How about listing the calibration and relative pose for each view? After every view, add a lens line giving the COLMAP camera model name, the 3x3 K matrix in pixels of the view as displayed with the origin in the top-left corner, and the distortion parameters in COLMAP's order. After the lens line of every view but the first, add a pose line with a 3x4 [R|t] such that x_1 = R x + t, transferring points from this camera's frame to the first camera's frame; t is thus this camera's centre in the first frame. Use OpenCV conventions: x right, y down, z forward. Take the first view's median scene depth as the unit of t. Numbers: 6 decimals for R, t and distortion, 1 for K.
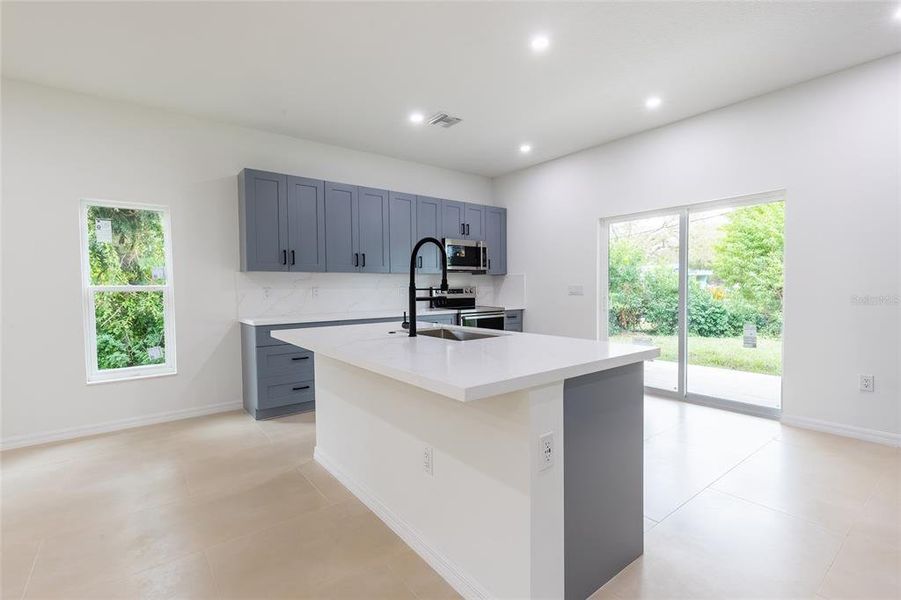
lens RADIAL K [[408.0, 0, 458.5], [0, 408.0, 299.6], [0, 0, 1]] dist [0.004204, -0.001228]
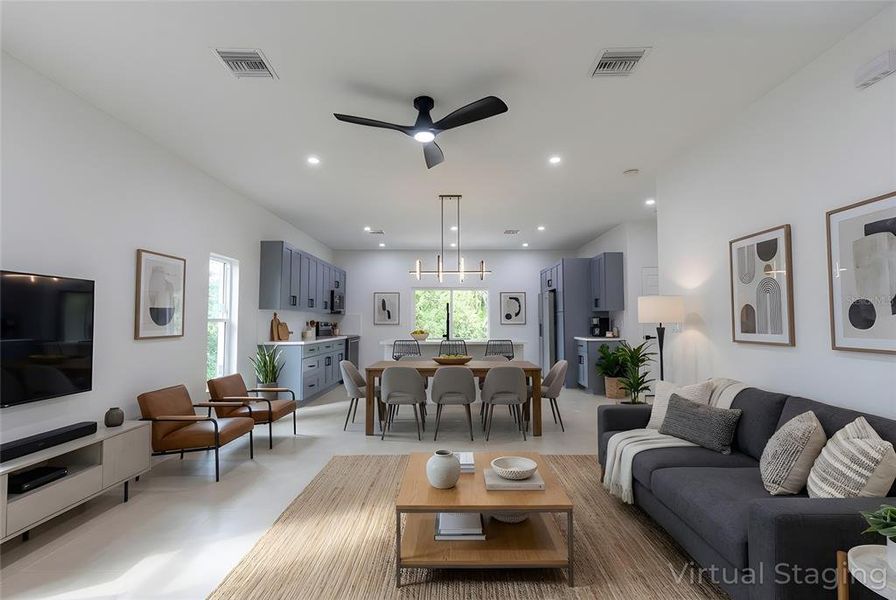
lens RADIAL K [[405.8, 0, 449.4], [0, 405.8, 302.1], [0, 0, 1]] dist [0.004204, -0.001228]
pose [[0.612659, 0.048933, 0.788831, -0.972941], [0.019542, 0.996839, -0.077014, 0.021984], [-0.790106, 0.062599, 0.609766, -0.282014]]
